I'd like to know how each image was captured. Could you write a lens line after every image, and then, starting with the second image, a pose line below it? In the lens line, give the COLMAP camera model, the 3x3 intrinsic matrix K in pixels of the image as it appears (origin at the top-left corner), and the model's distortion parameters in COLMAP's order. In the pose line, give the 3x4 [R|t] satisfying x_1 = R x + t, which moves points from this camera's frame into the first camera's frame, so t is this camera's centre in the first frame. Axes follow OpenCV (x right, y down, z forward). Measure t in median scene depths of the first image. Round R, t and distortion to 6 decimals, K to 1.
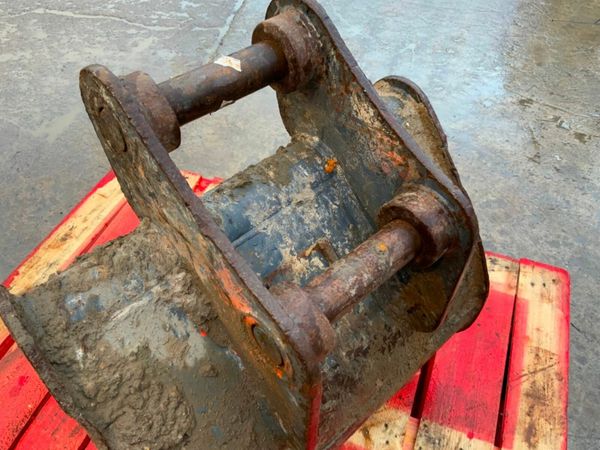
lens RADIAL K [[495.5, 0, 299.1], [0, 495.5, 227.8], [0, 0, 1]] dist [0.071457, -0.131092]
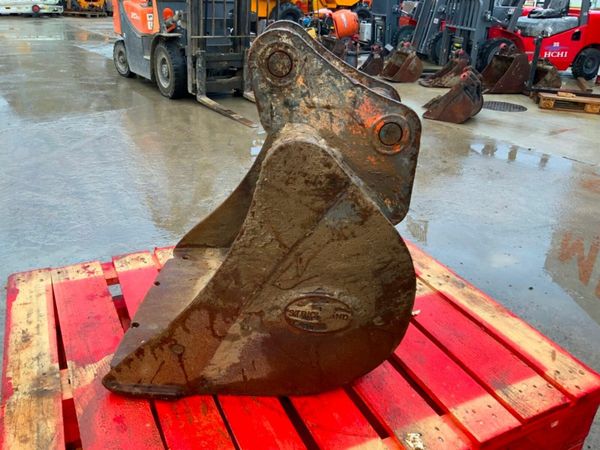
lens RADIAL K [[495.5, 0, 299.1], [0, 495.5, 227.8], [0, 0, 1]] dist [0.071457, -0.131092]
pose [[0.685555, -0.300004, 0.663333, -1.304980], [0.514495, 0.844293, -0.149884, 0.485339], [-0.515082, 0.444035, 0.733160, -0.127436]]
